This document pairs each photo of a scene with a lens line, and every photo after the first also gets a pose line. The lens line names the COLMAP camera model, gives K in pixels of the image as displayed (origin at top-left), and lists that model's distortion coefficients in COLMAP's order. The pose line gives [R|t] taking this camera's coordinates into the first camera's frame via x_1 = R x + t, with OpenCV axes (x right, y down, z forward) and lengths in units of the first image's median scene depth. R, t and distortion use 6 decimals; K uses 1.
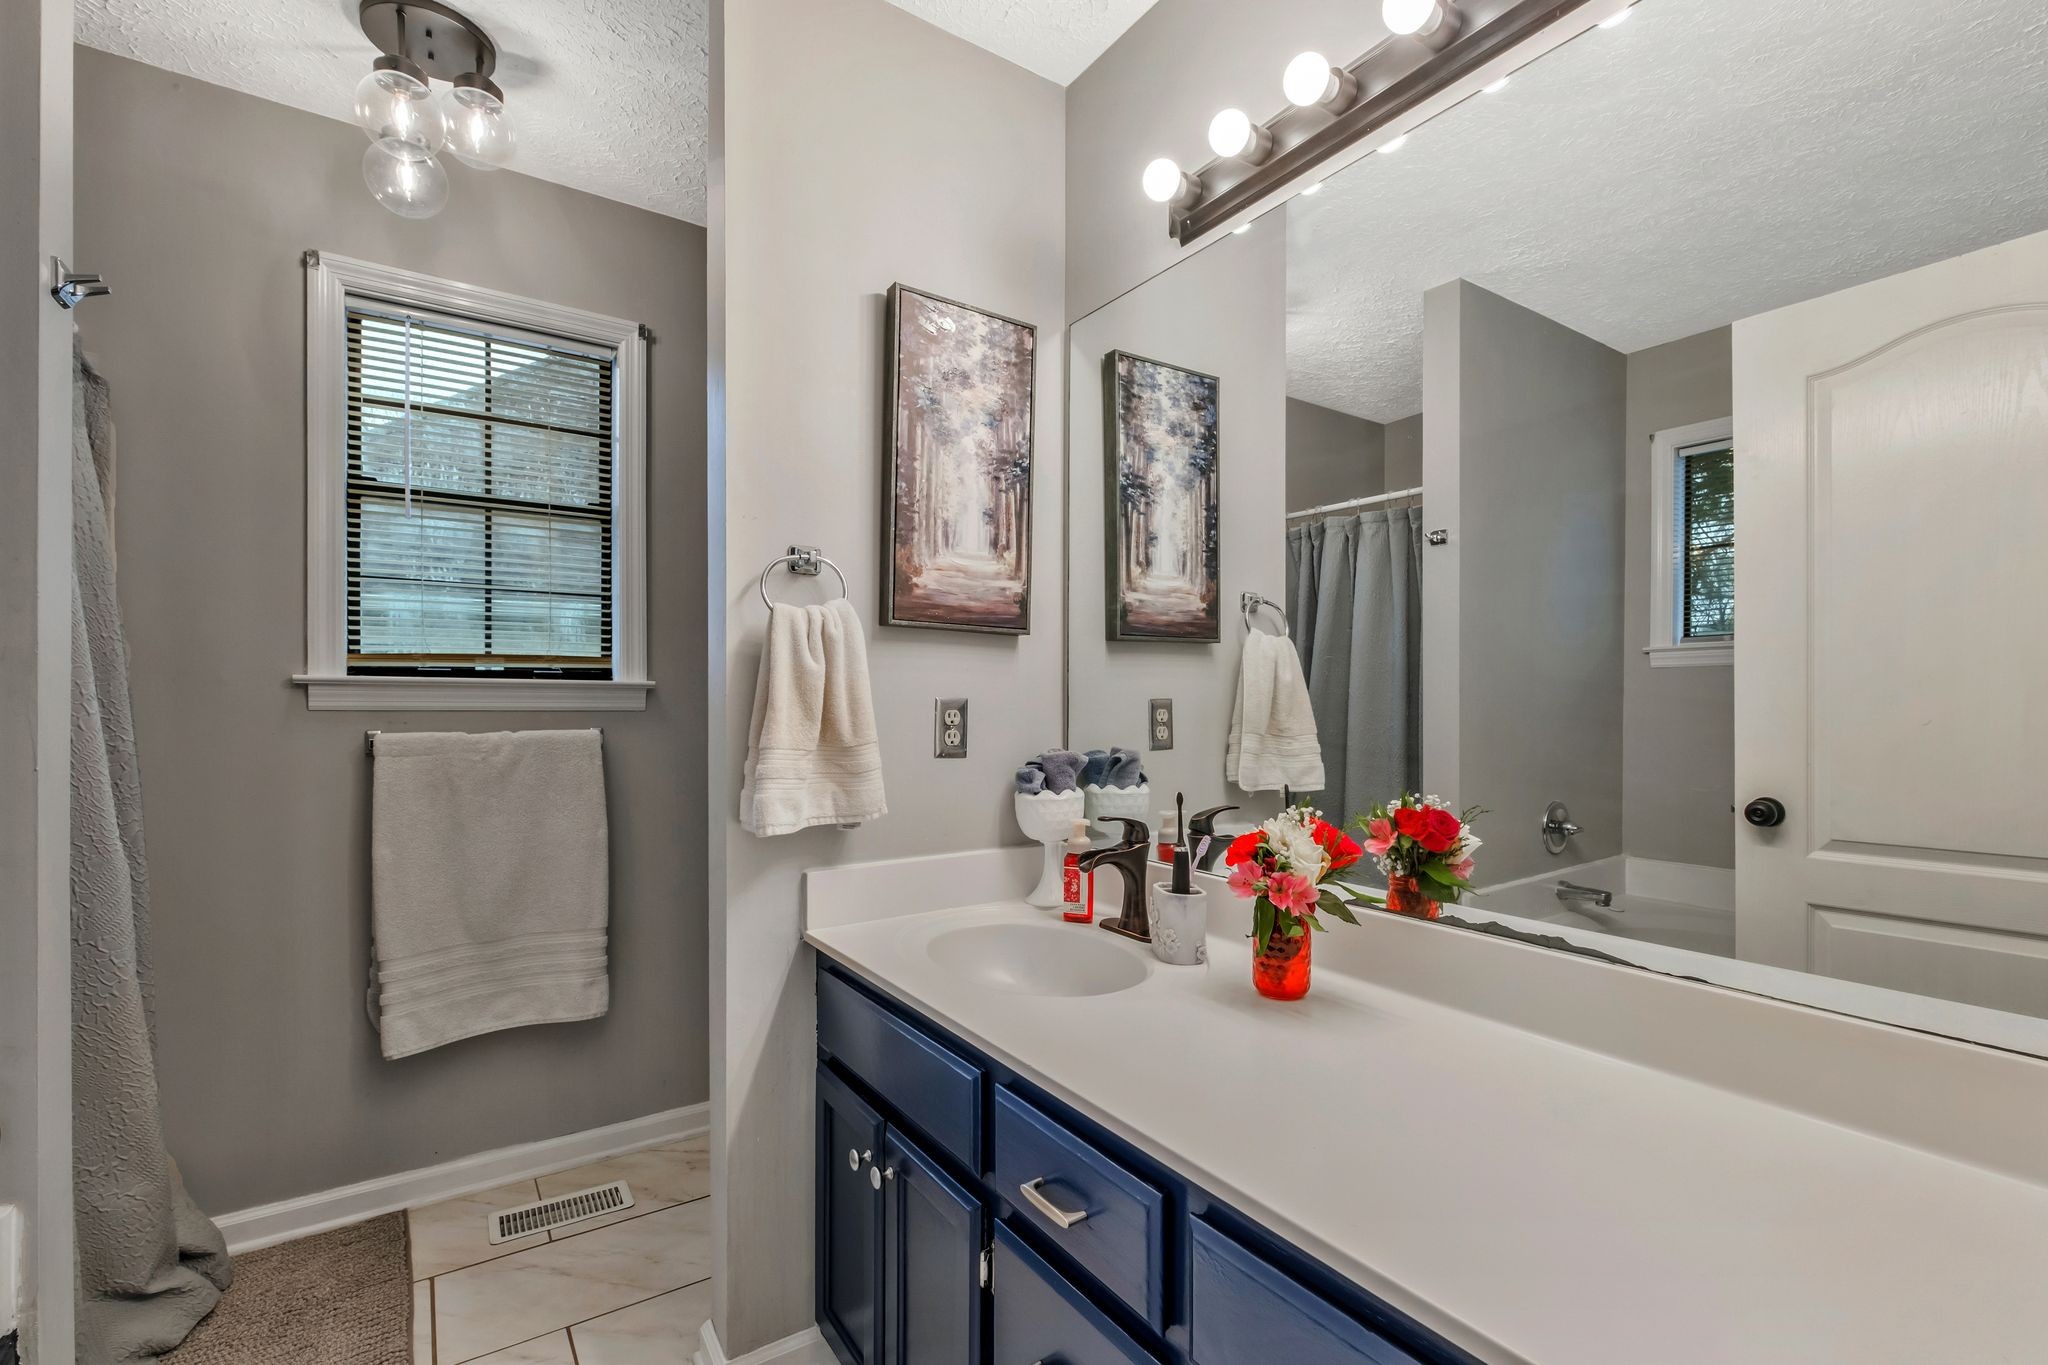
lens RADIAL K [[910.4, 0, 1028.8], [0, 910.4, 725.4], [0, 0, 1]] dist [-0.000028, 0.000275]
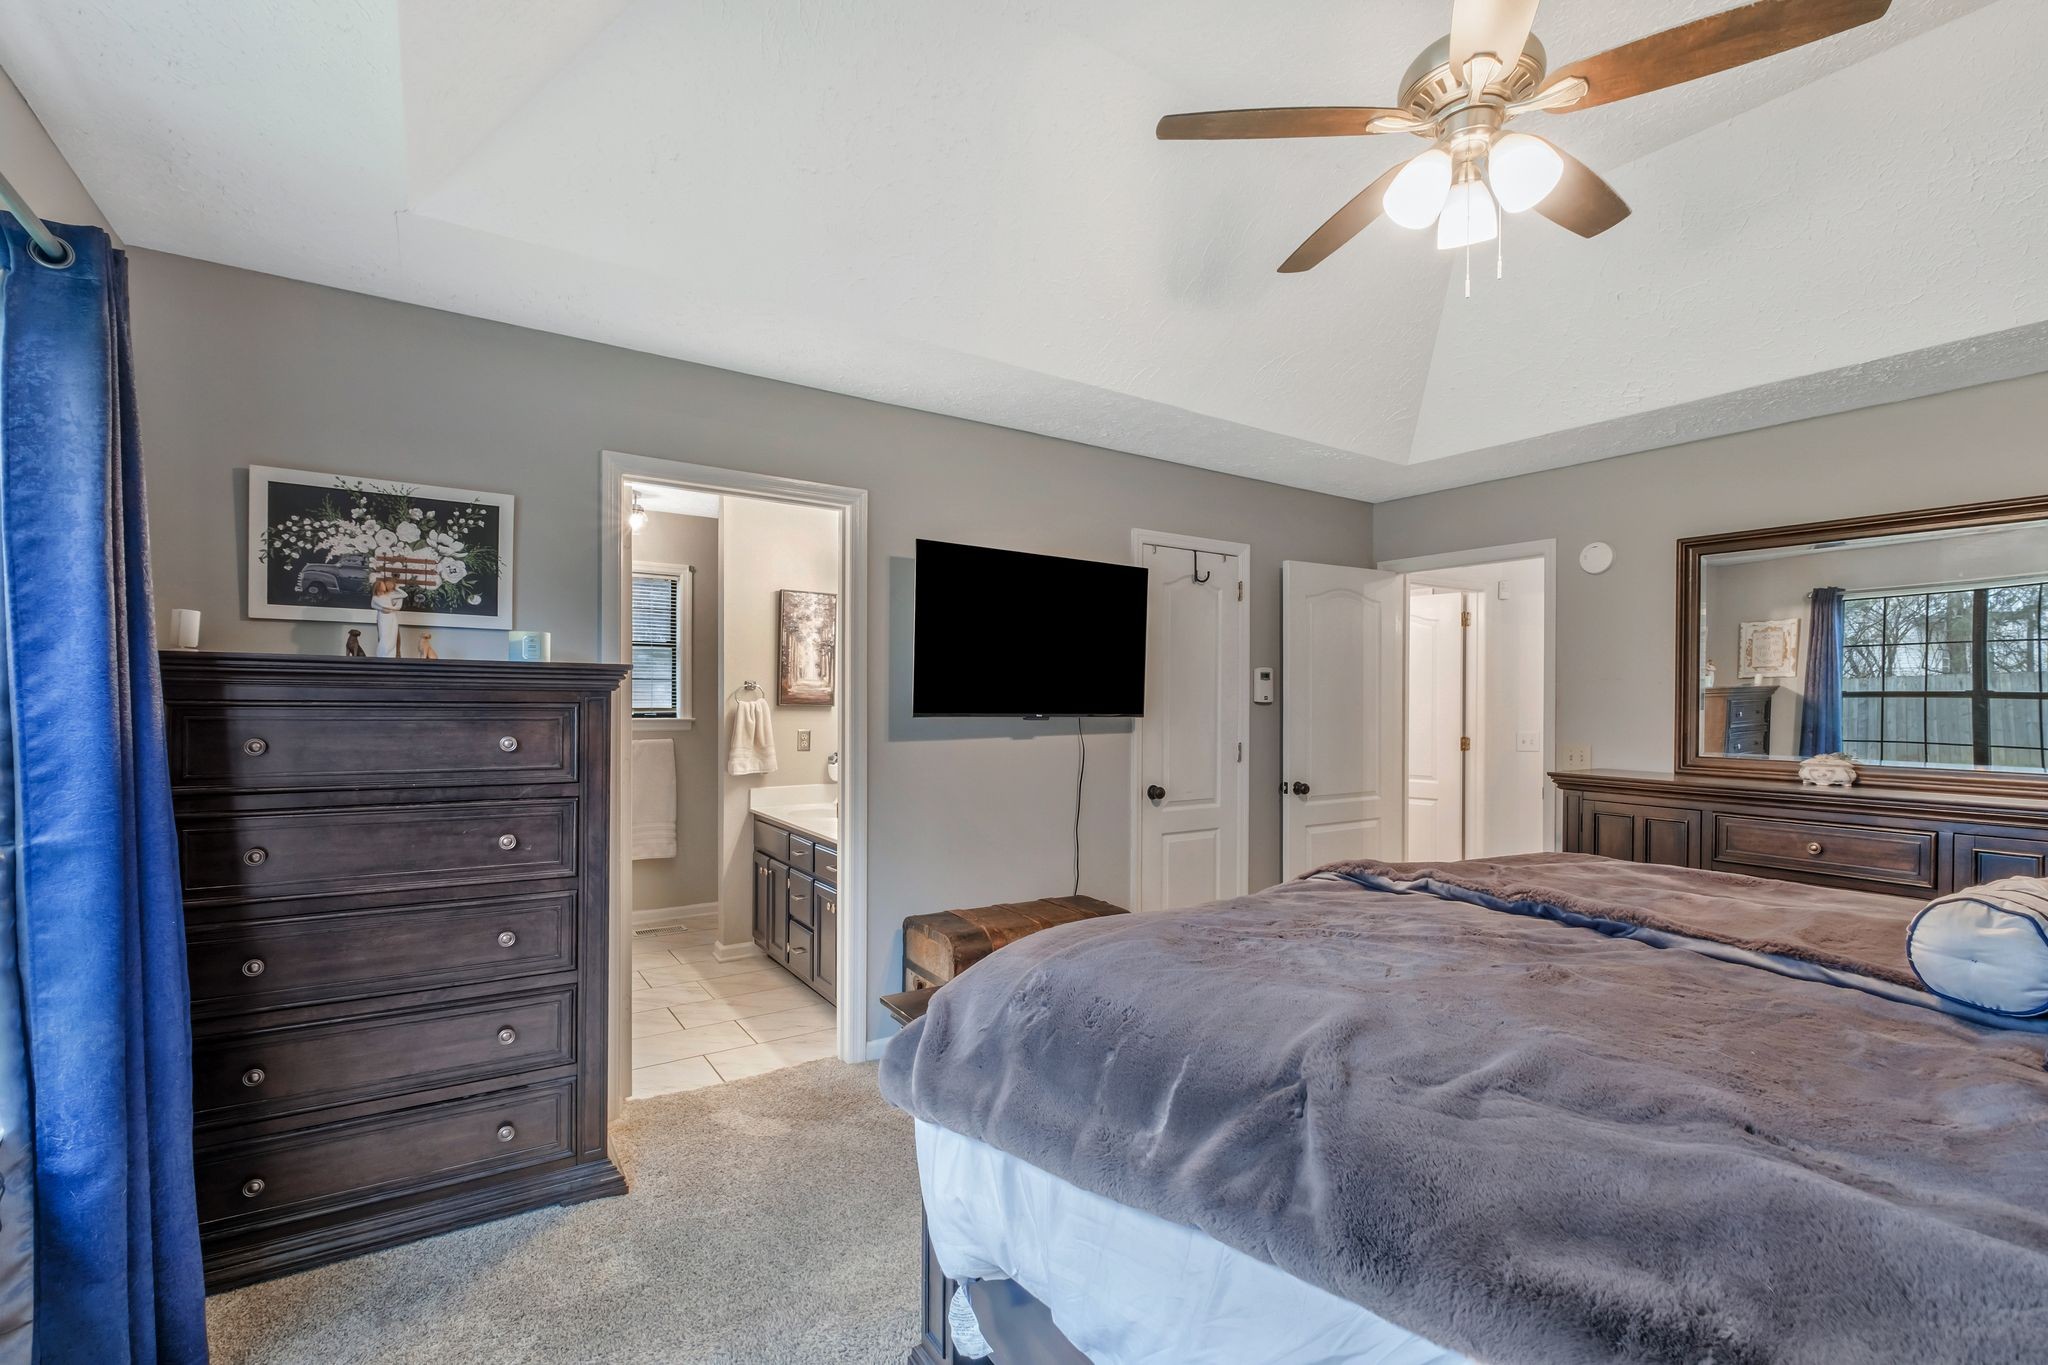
lens RADIAL K [[910.4, 0, 1028.8], [0, 910.4, 725.4], [0, 0, 1]] dist [-0.000028, 0.000275]
pose [[0.999968, 0.003693, -0.007062, 0.627291], [-0.003669, 0.999987, 0.003459, -0.056296], [0.007075, -0.003433, 0.999969, -1.802062]]
